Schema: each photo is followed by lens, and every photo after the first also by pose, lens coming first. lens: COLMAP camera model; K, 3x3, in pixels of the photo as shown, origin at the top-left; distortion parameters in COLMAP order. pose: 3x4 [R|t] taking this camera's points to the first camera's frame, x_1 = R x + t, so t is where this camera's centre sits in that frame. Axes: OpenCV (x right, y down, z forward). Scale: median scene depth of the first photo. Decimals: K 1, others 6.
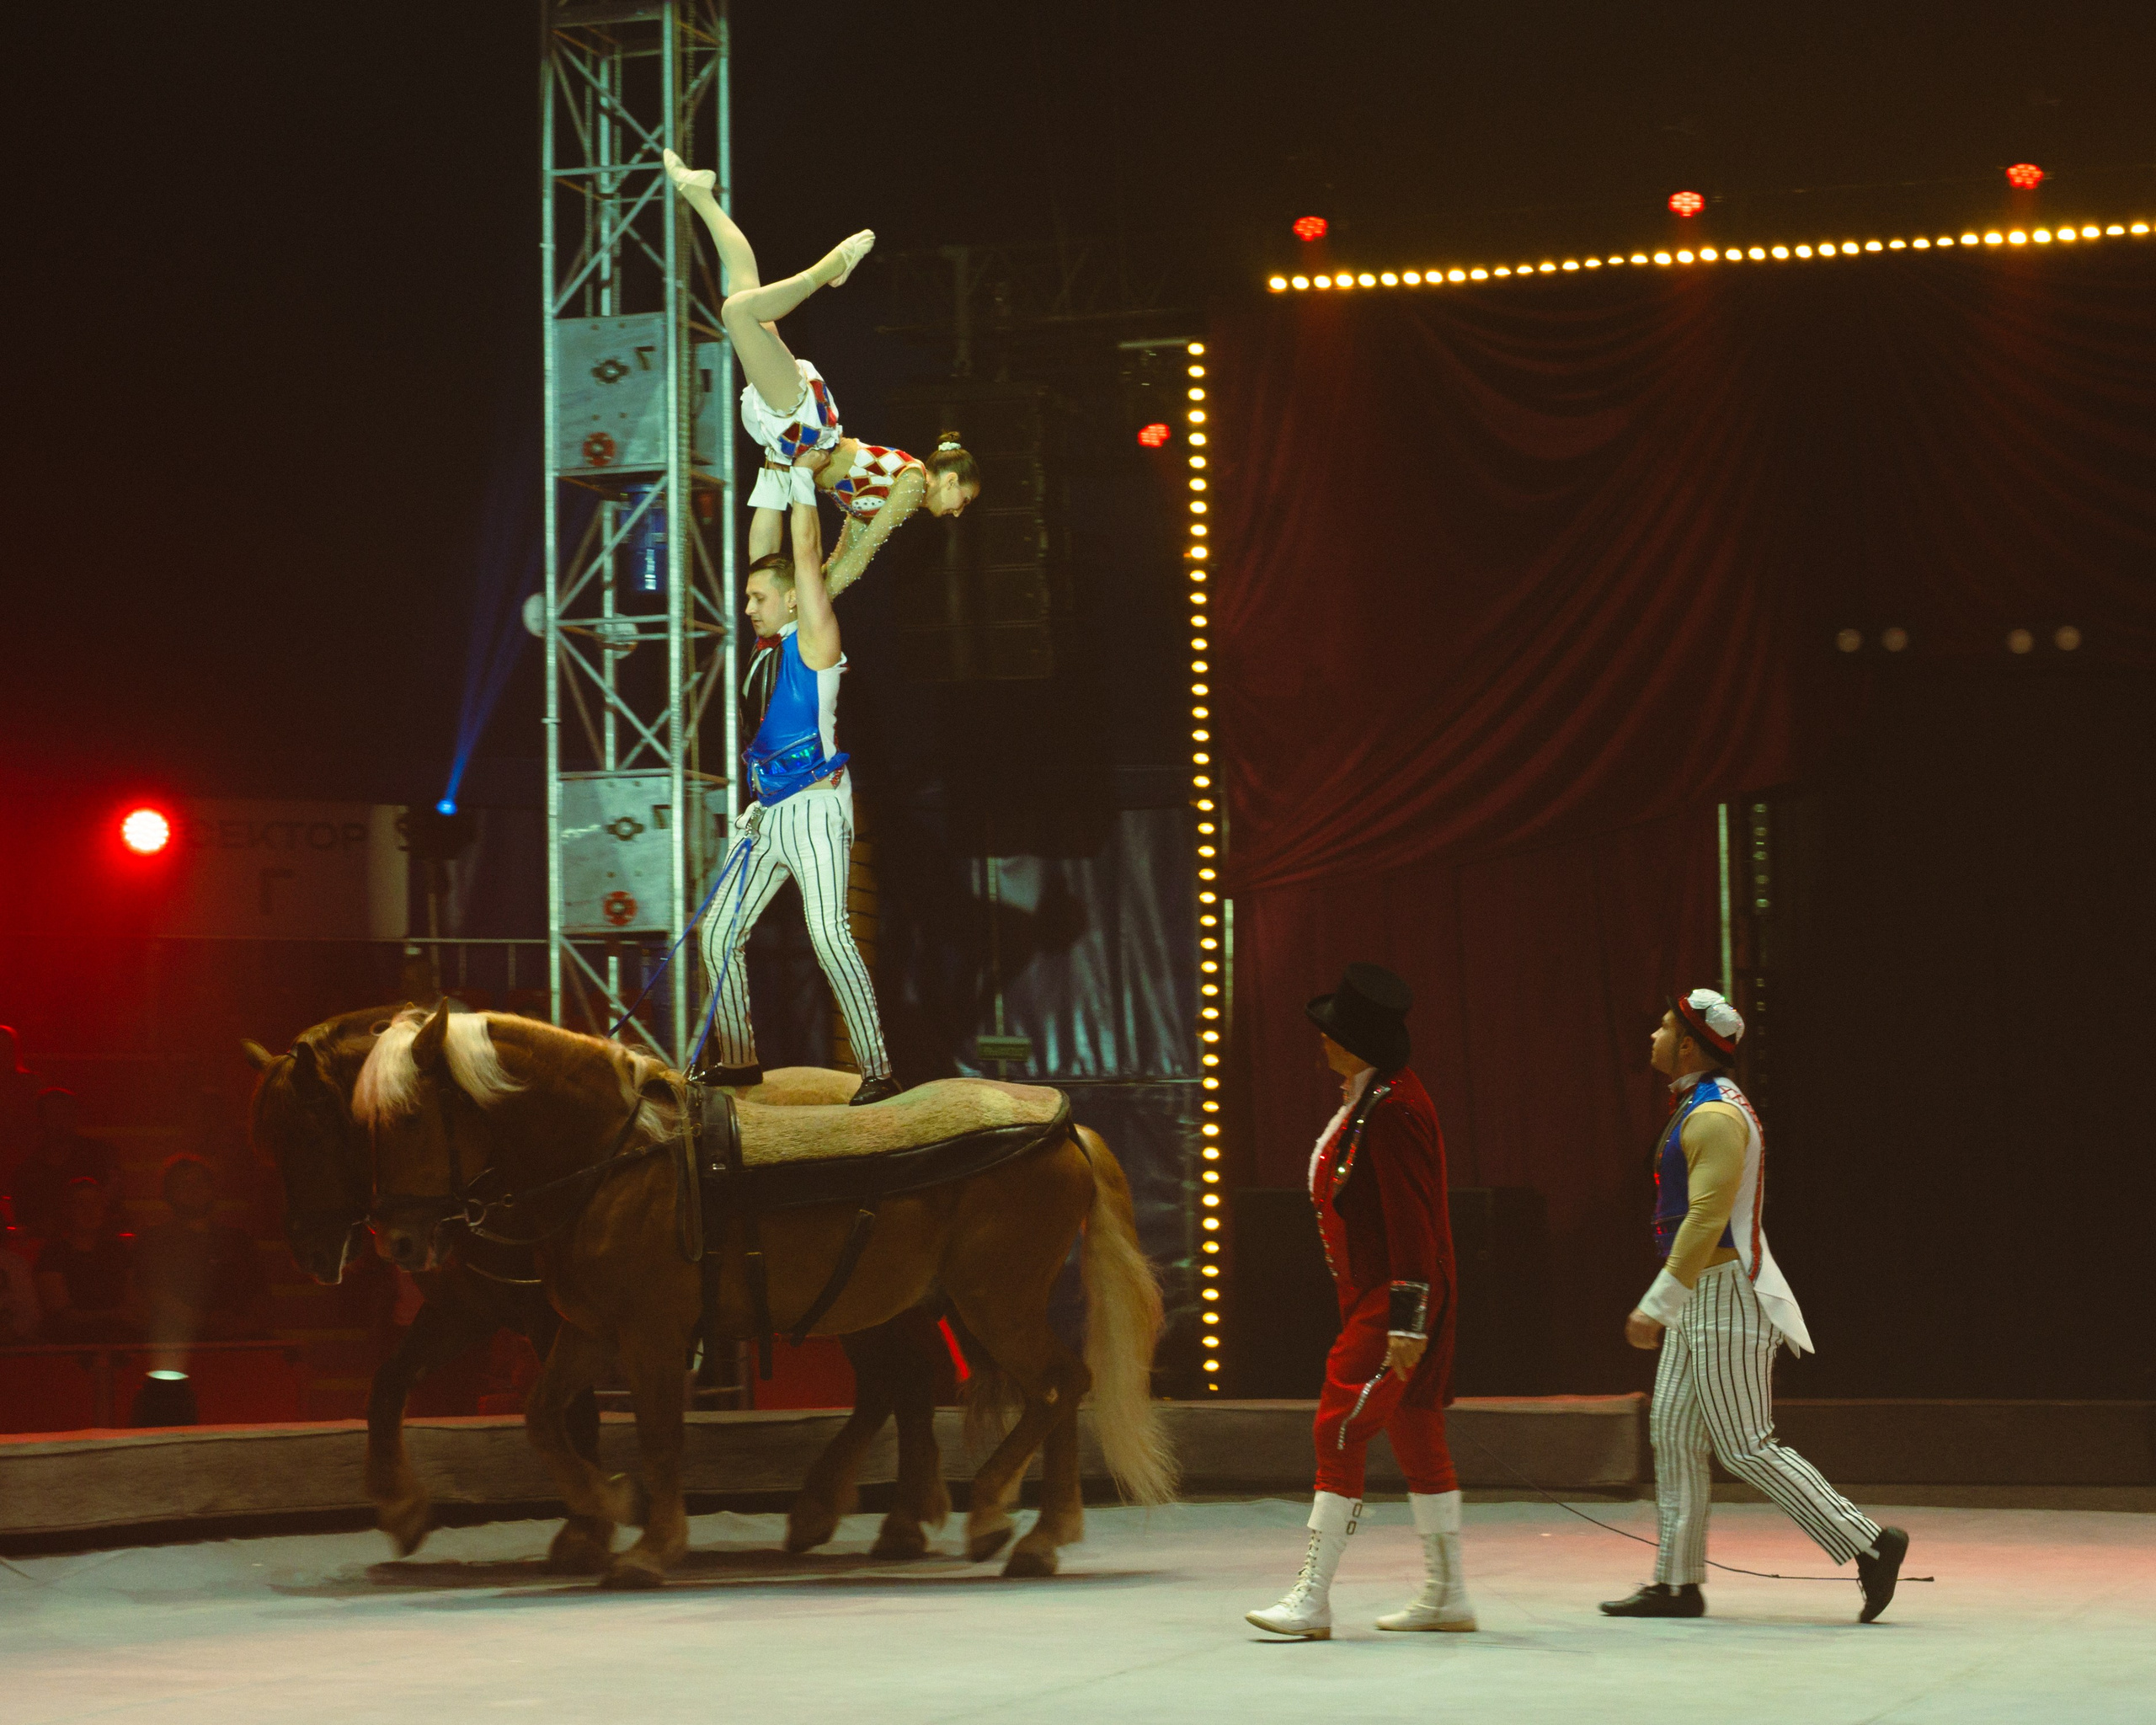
lens RADIAL K [[3090.4, 0, 1076.8], [0, 3090.4, 857.9], [0, 0, 1]] dist [0.015738, 0.000000]
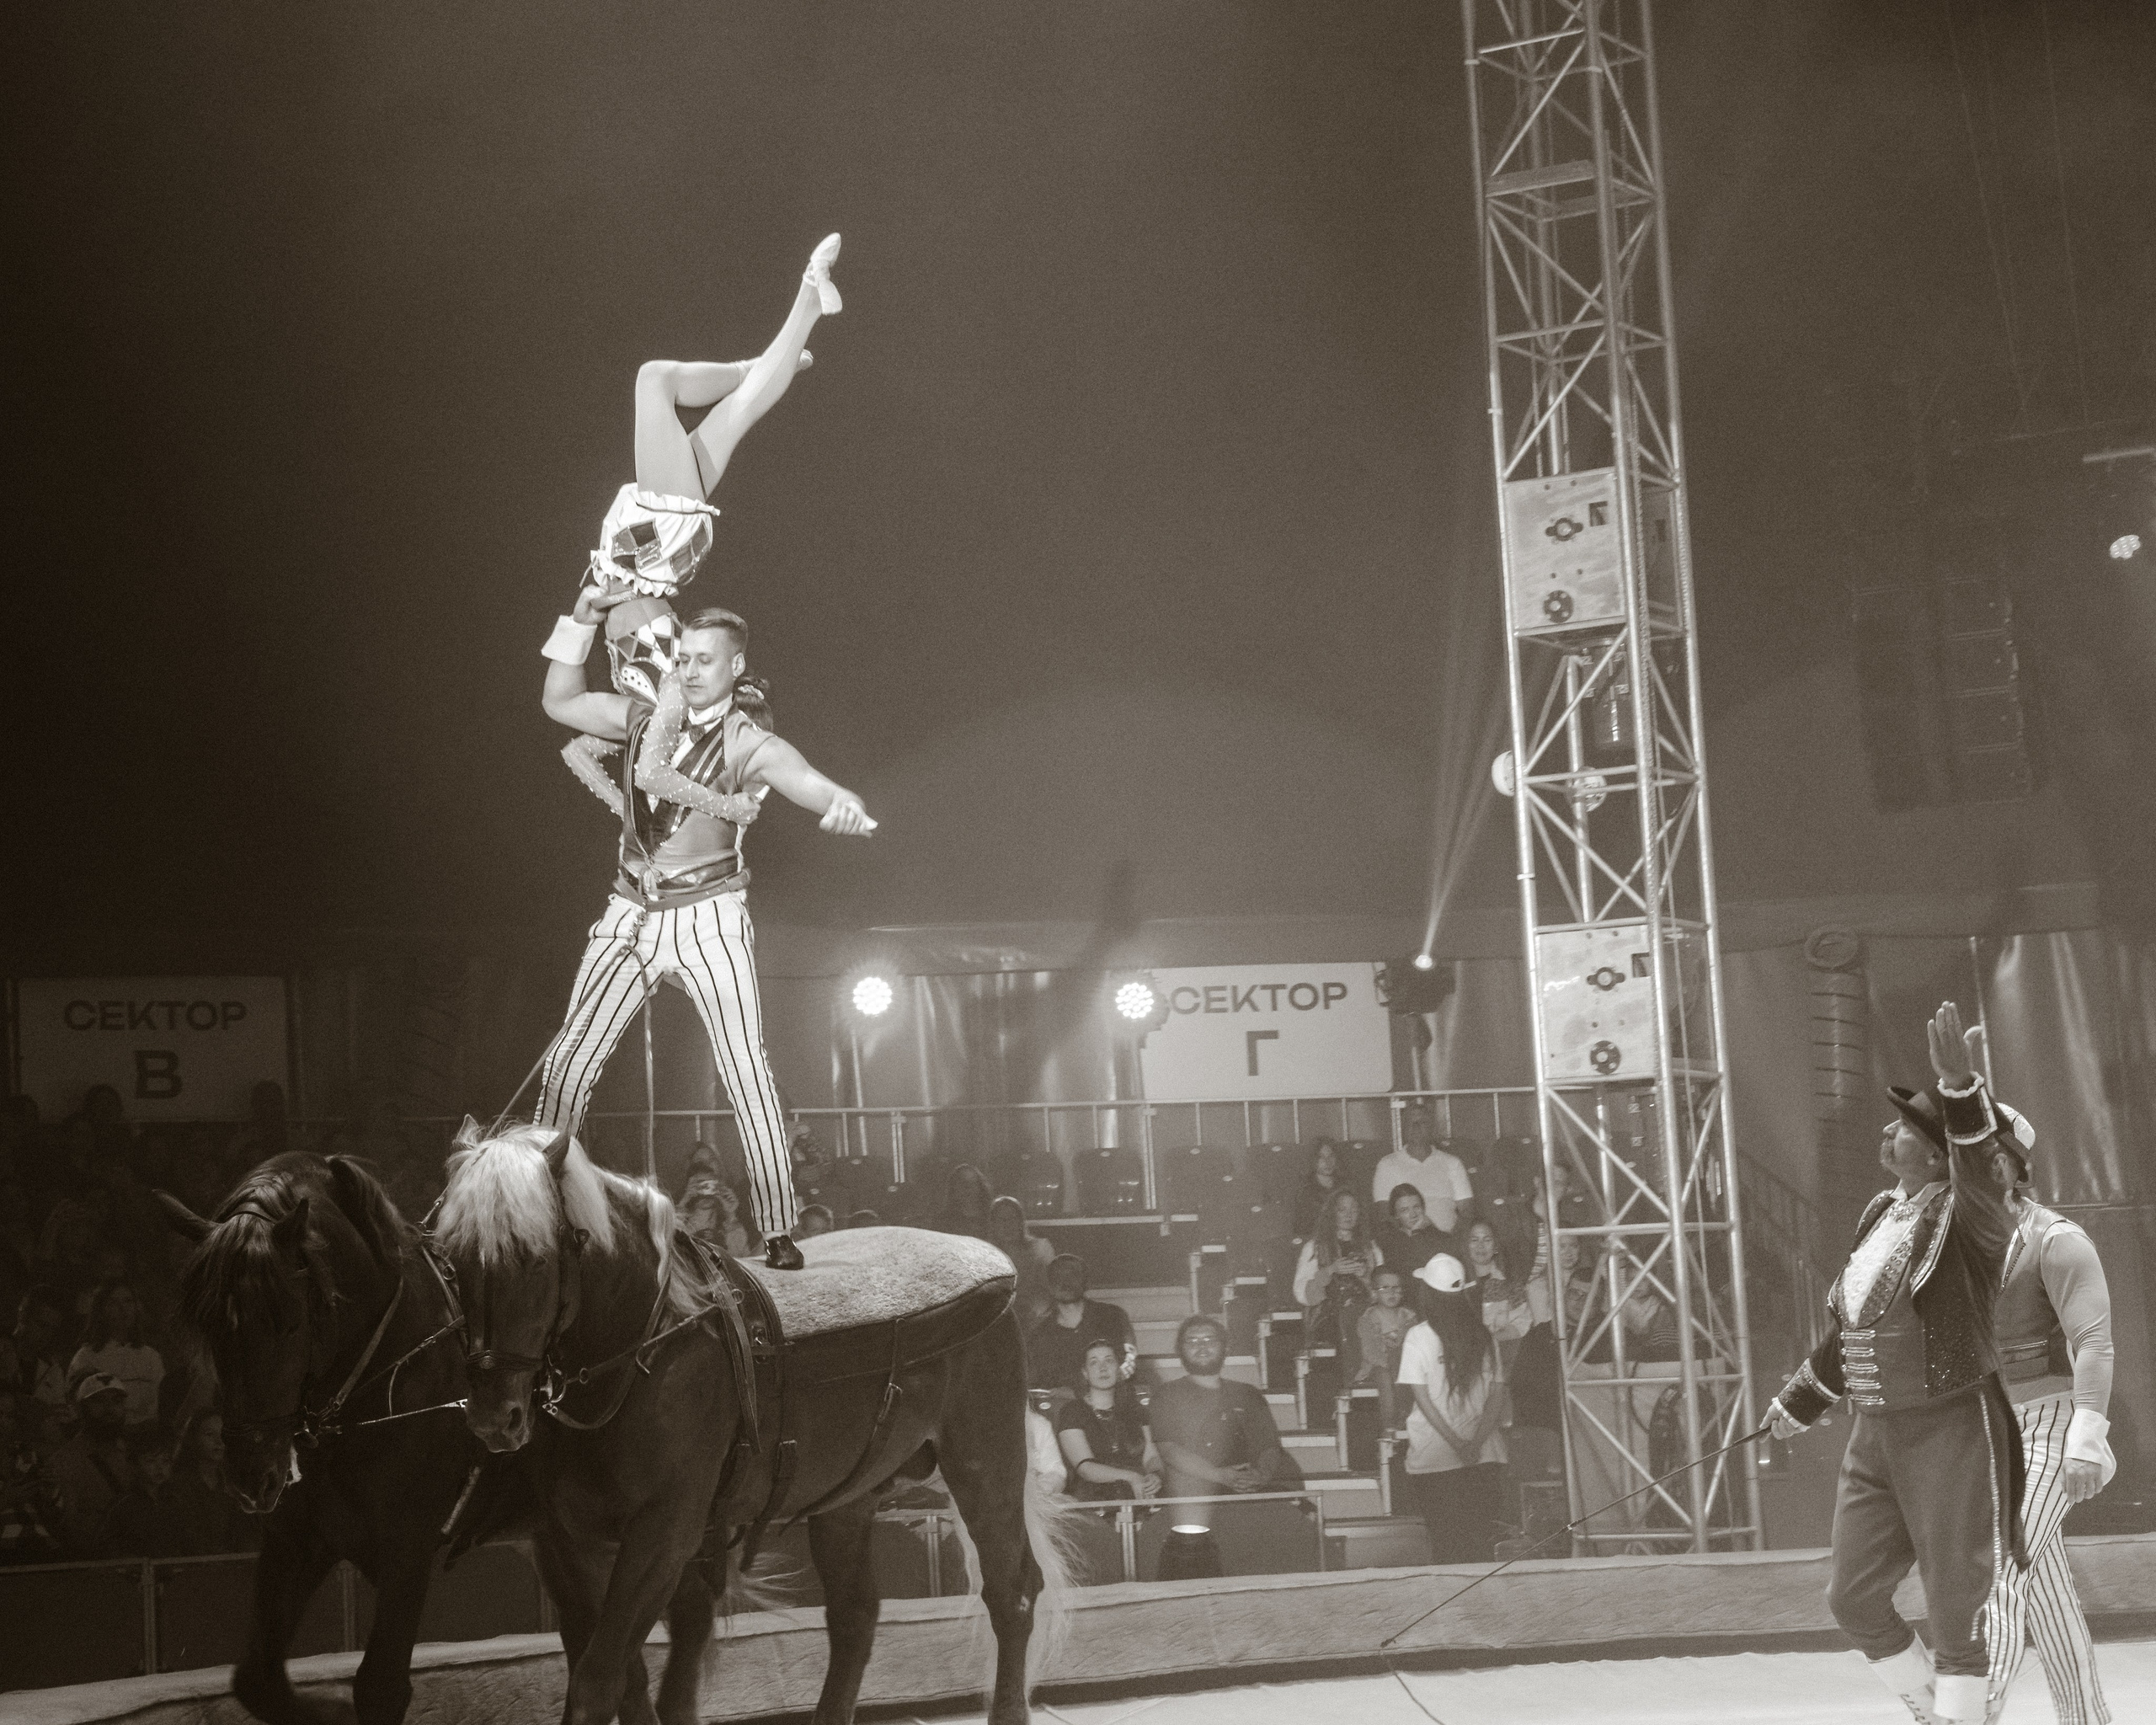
lens RADIAL K [[4315.0, 0, 1073.8], [0, 4315.0, 867.2], [0, 0, 1]] dist [0.057736, 0.000000]
pose [[0.973310, -0.059213, -0.221725, -0.000762], [0.065085, 0.997694, 0.019262, -0.084419], [0.220073, -0.033179, 0.974919, -0.410198]]
